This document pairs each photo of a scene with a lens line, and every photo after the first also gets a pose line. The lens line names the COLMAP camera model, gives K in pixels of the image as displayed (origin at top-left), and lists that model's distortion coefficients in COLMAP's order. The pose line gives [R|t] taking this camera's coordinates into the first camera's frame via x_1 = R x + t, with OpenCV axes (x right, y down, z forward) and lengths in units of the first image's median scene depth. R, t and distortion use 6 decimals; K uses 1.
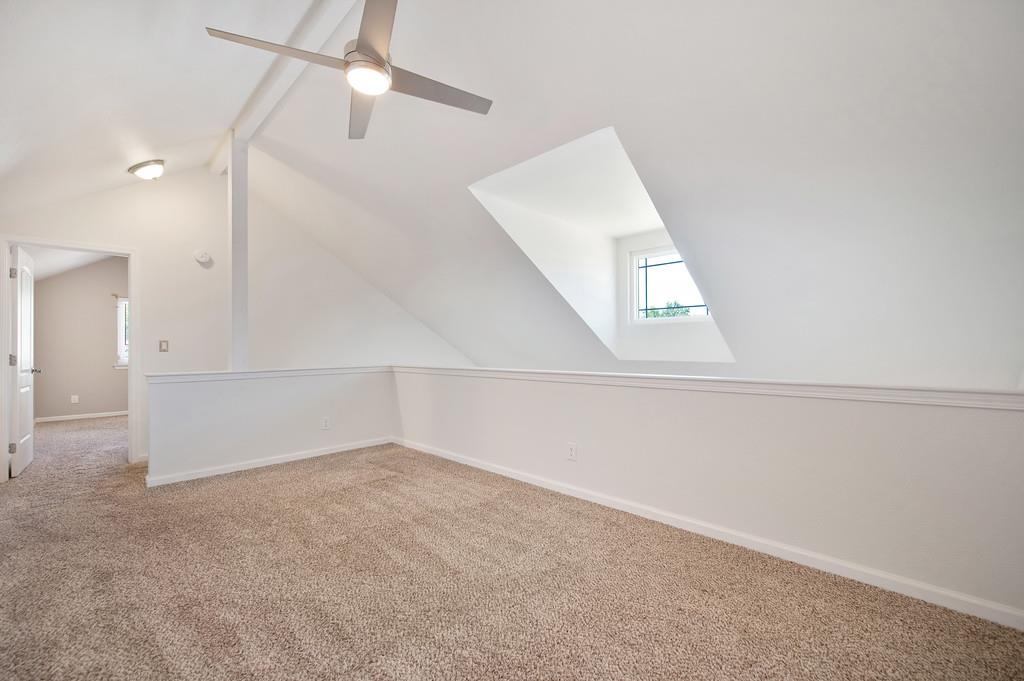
lens RADIAL K [[414.7, 0, 519.5], [0, 414.7, 342.4], [0, 0, 1]] dist [0.006670, -0.001168]
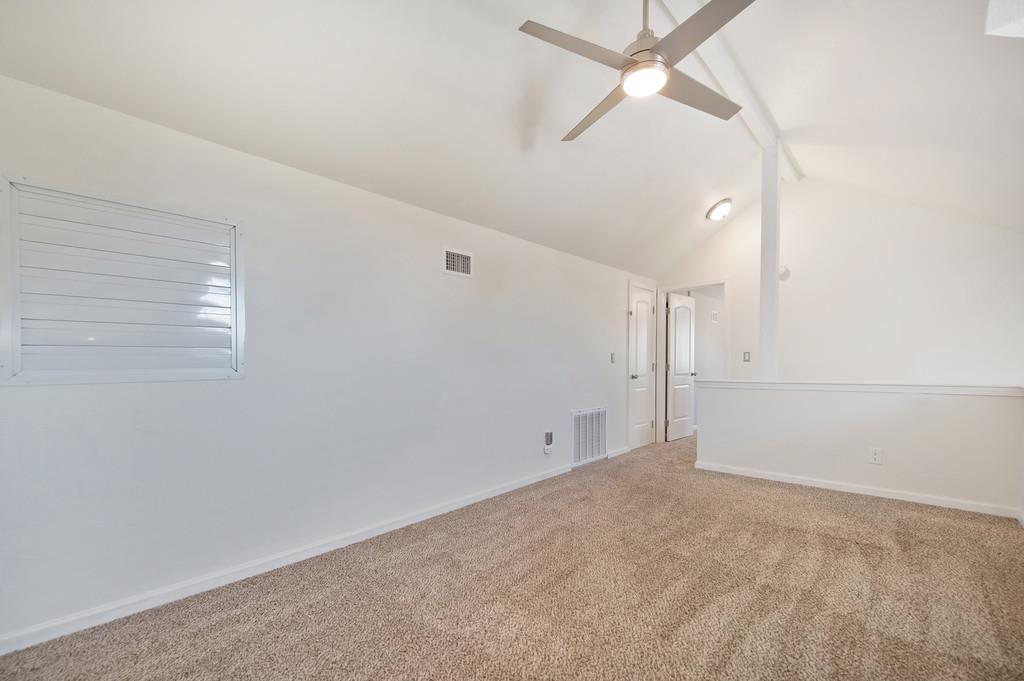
lens RADIAL K [[414.7, 0, 500.1], [0, 414.7, 372.0], [0, 0, 1]] dist [0.006670, -0.001168]
pose [[0.015887, 0.027488, -0.999496, 0.391284], [0.022335, 0.999363, 0.027839, 0.005355], [0.999624, -0.022766, 0.015263, 0.414784]]
